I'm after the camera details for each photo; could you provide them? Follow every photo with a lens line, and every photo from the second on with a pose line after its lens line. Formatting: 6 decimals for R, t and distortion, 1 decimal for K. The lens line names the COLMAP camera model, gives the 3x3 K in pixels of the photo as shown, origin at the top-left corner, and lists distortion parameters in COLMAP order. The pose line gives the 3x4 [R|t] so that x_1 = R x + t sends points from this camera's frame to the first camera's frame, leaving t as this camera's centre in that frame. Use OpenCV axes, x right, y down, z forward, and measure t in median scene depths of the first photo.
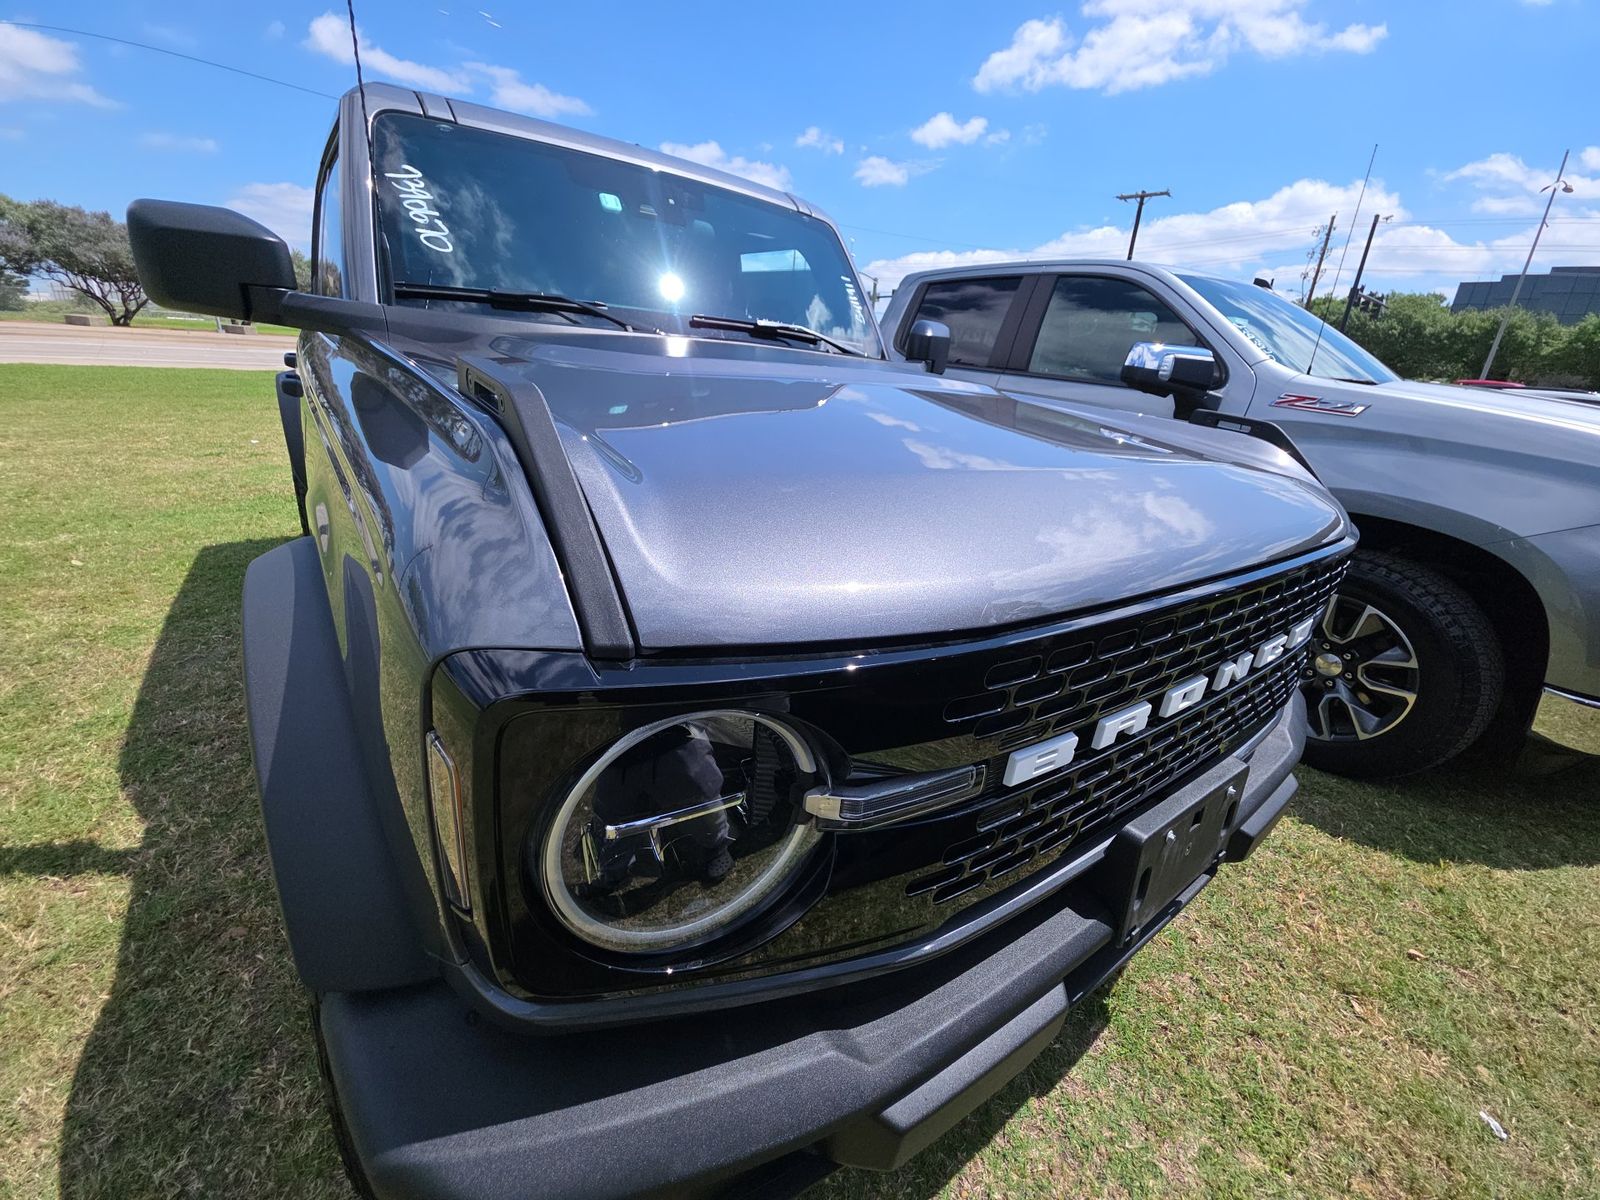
lens RADIAL K [[644.4, 0, 809.8], [0, 644.4, 597.3], [0, 0, 1]] dist [0.004158, -0.006579]
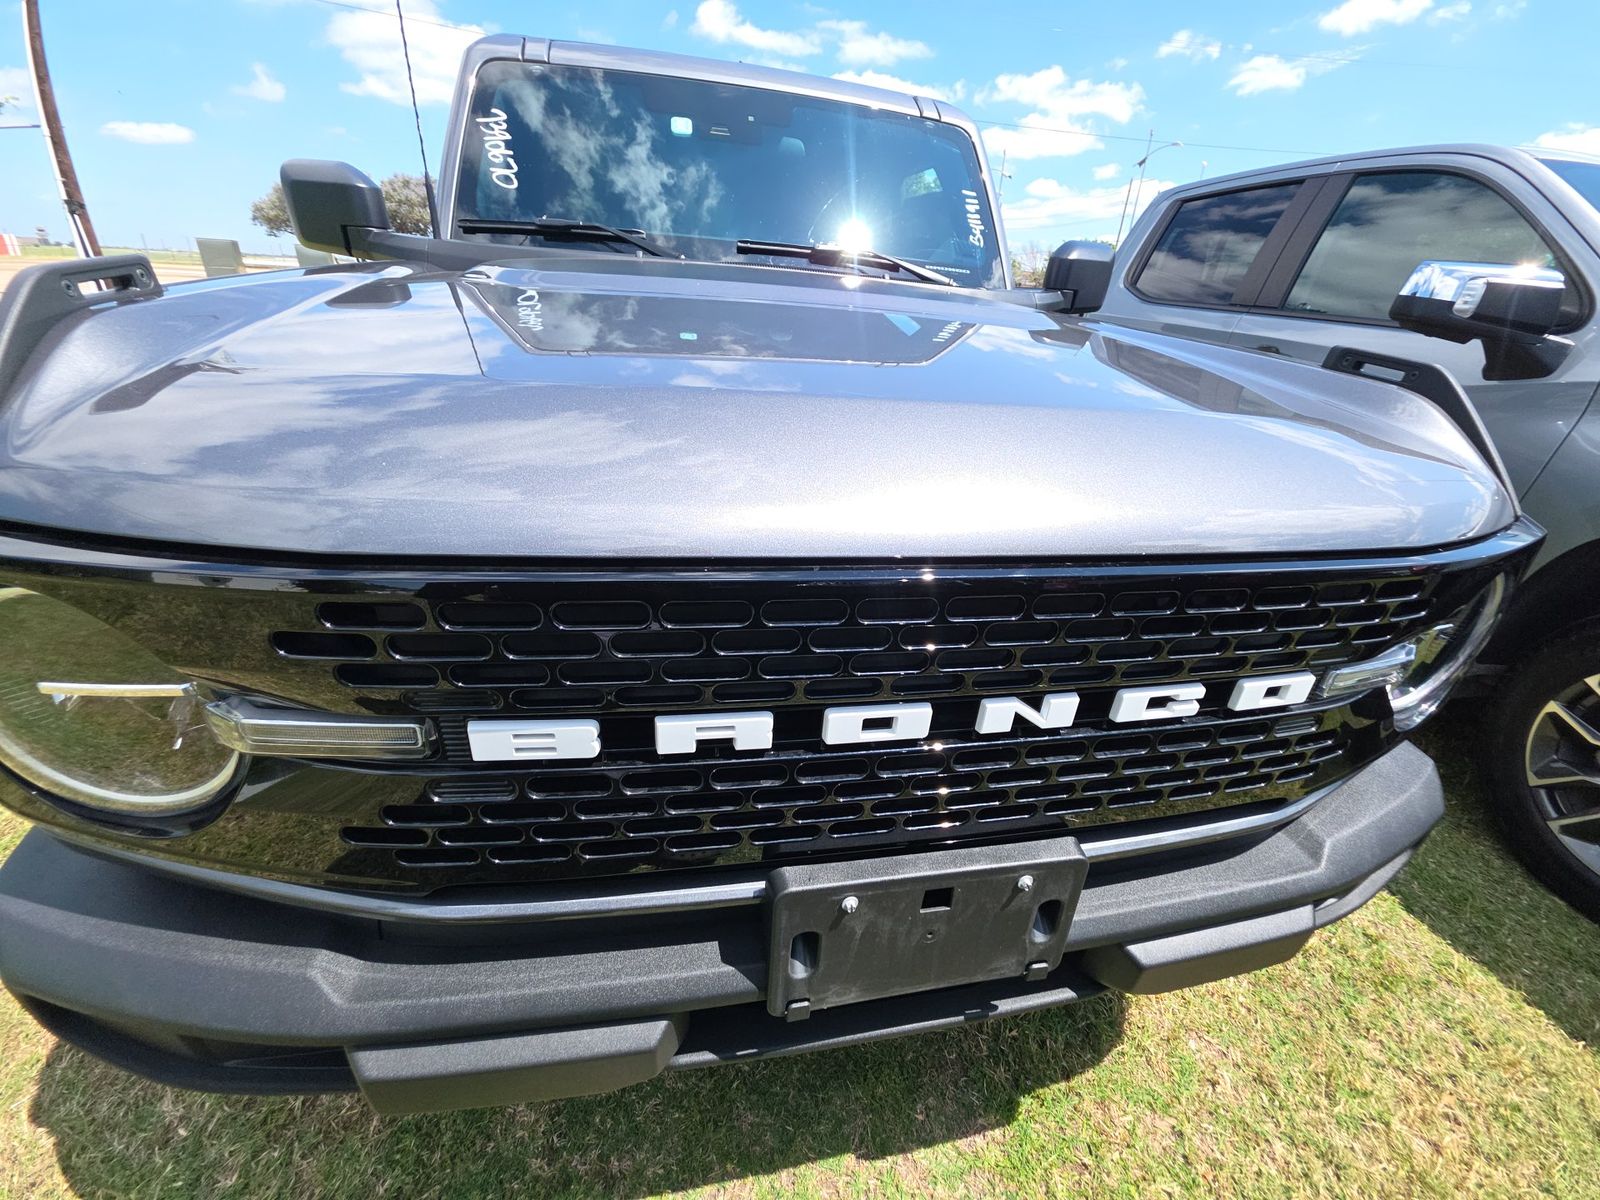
lens RADIAL K [[644.4, 0, 799.4], [0, 644.4, 595.6], [0, 0, 1]] dist [0.004158, -0.006579]
pose [[0.903924, 0.166021, -0.394155, 0.230097], [-0.141534, 0.985776, 0.090635, -0.011621], [0.403596, -0.026141, 0.914564, 0.095914]]
